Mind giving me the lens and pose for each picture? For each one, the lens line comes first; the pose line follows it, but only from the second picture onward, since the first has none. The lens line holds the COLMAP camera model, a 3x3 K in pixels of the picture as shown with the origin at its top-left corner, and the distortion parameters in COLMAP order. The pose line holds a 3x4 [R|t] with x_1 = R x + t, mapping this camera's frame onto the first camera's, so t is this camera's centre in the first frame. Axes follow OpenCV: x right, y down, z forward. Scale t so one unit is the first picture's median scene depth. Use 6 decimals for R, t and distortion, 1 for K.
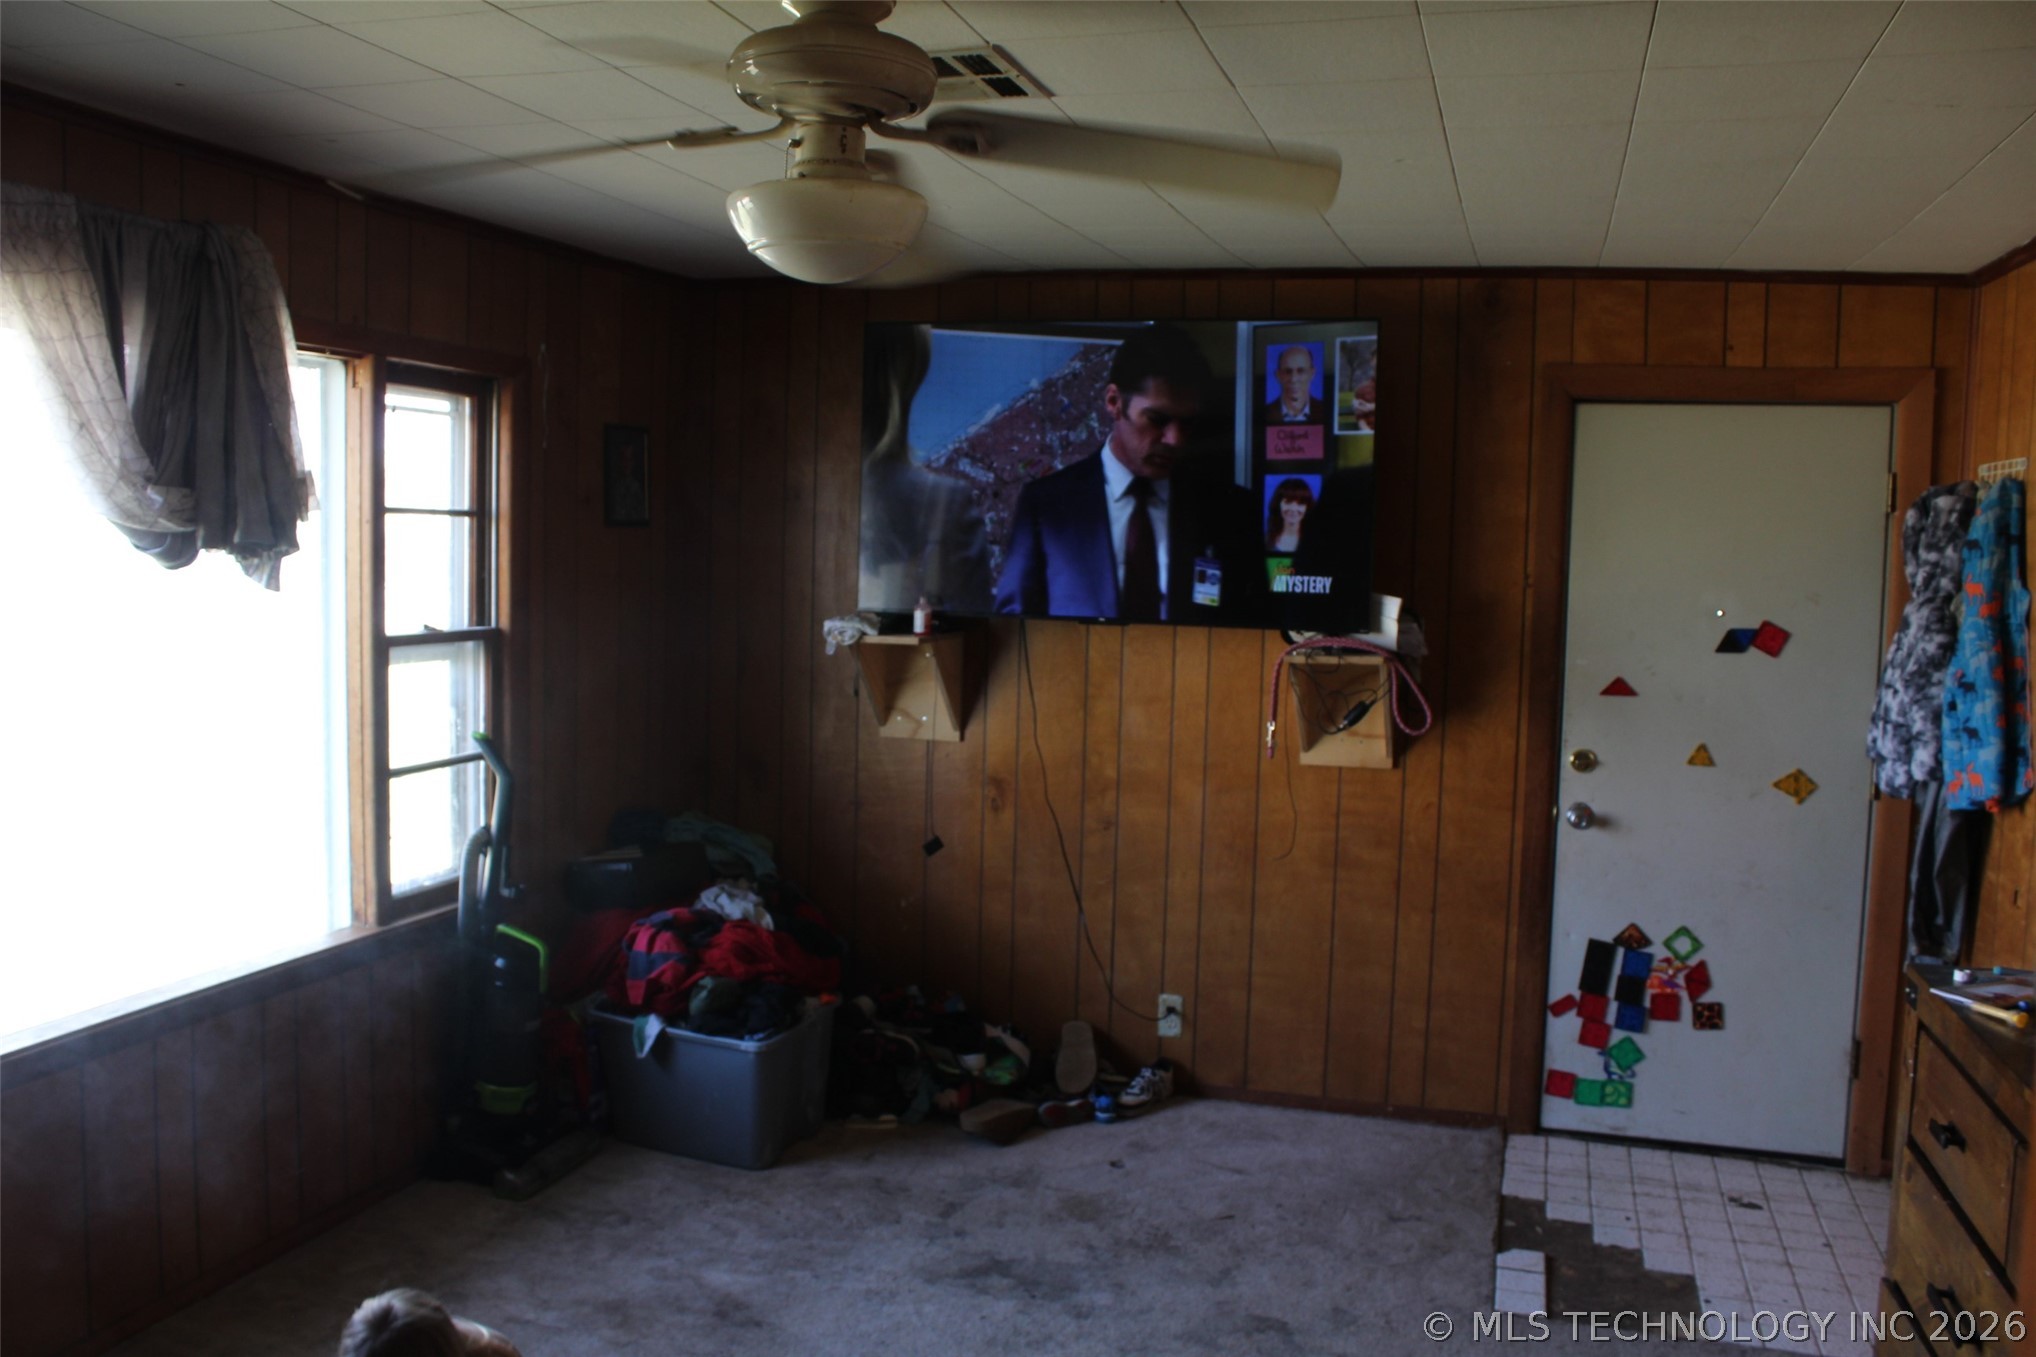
lens RADIAL K [[1713.8, 0, 1009.0], [0, 1713.8, 683.9], [0, 0, 1]] dist [-0.158183, 0.145115]
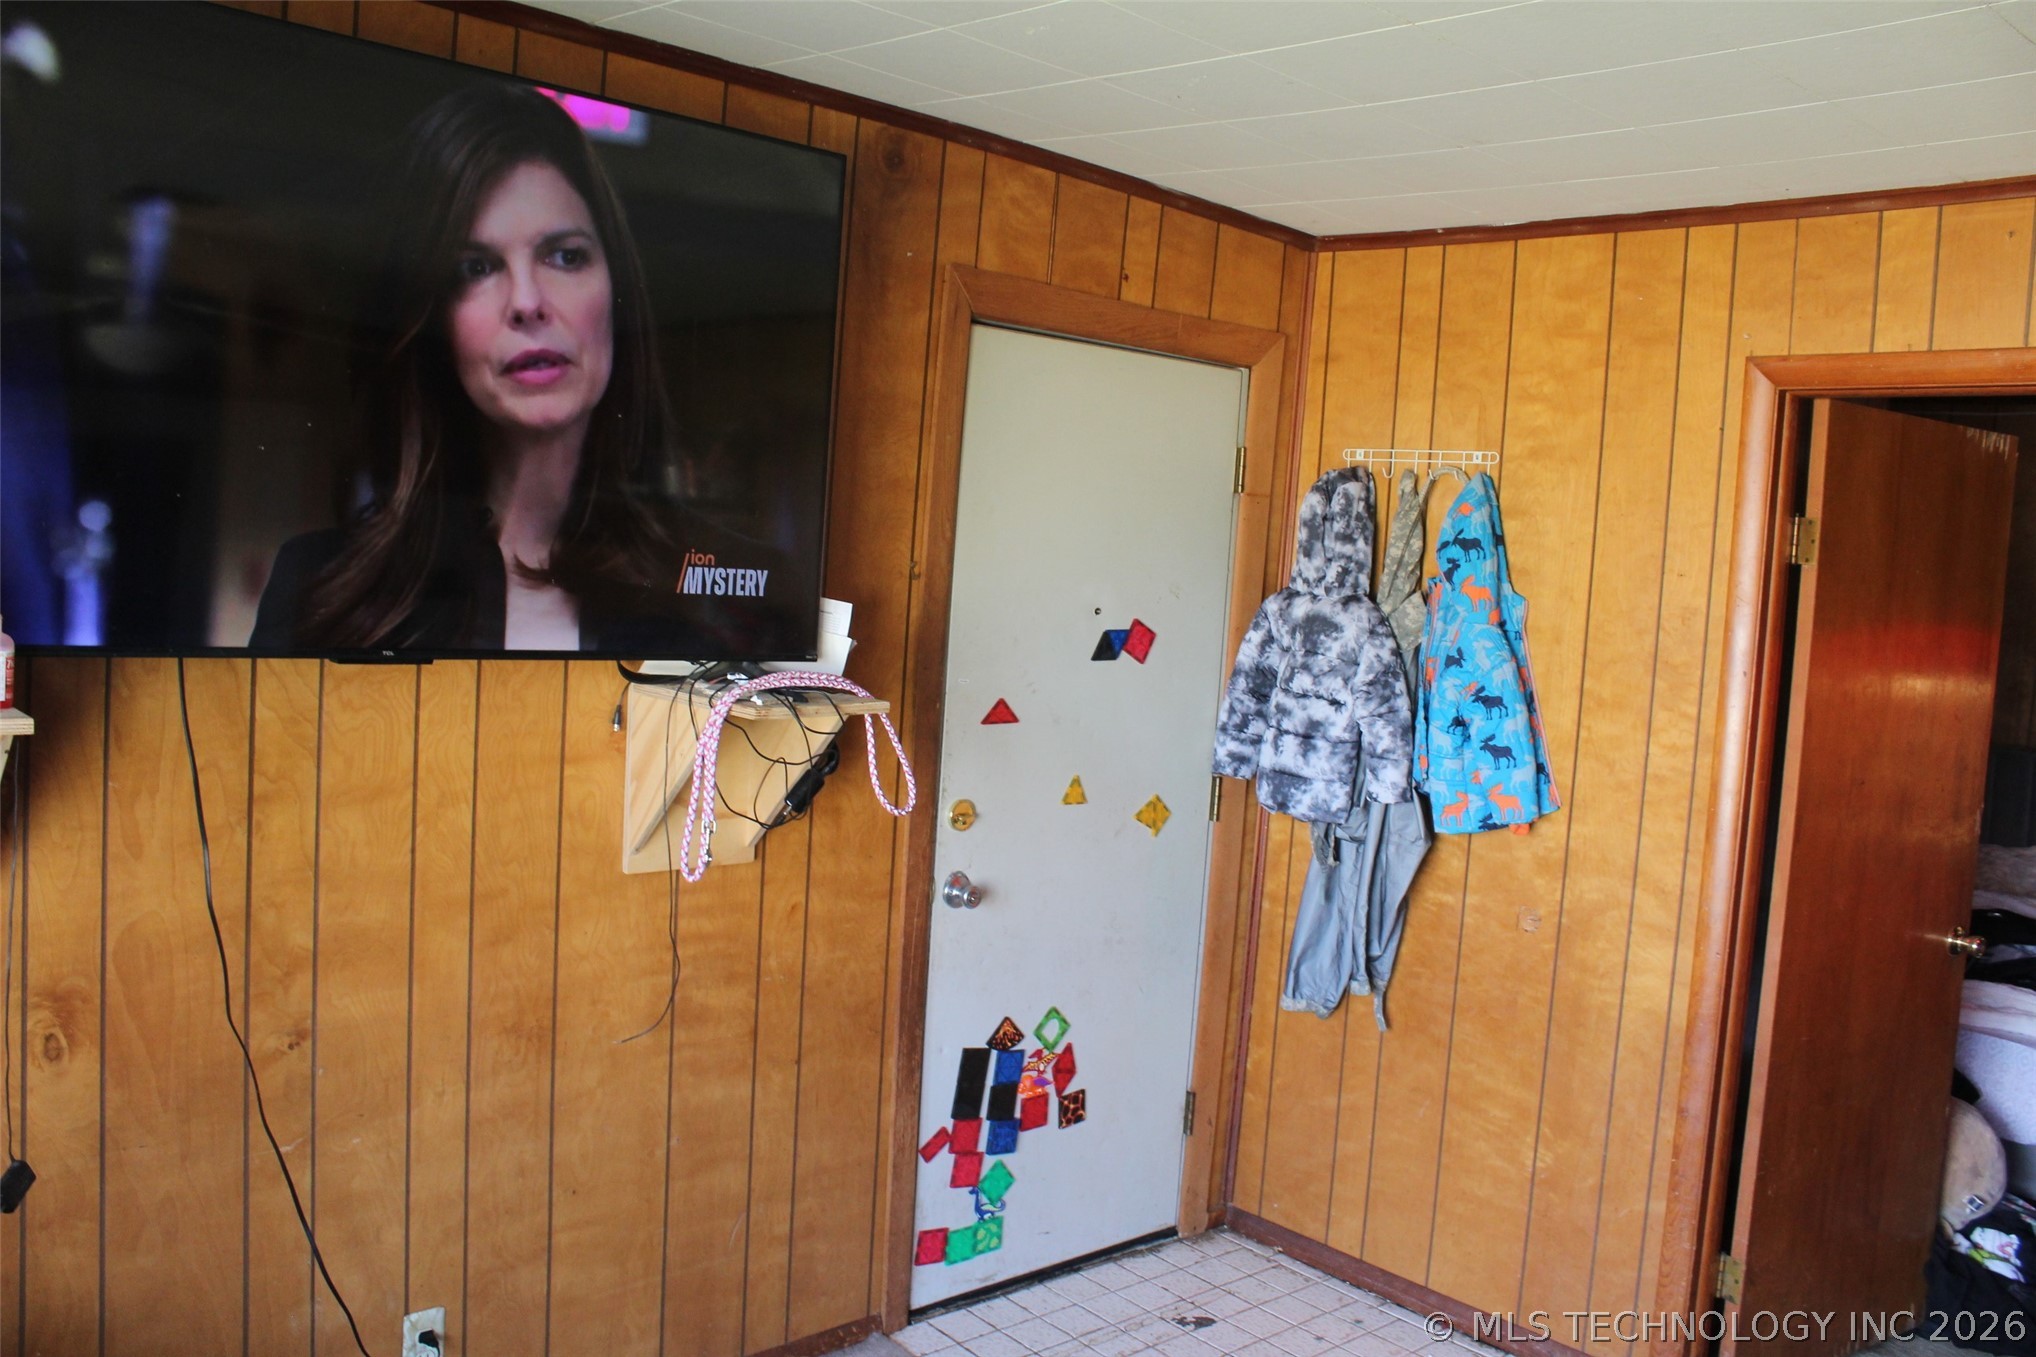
lens RADIAL K [[1713.8, 0, 1011.9], [0, 1713.8, 671.3], [0, 0, 1]] dist [-0.158183, 0.145115]
pose [[0.497142, -0.058463, 0.865697, -0.290189], [0.019782, 0.998232, 0.056053, -0.058143], [-0.867444, -0.010741, 0.497419, 0.611274]]
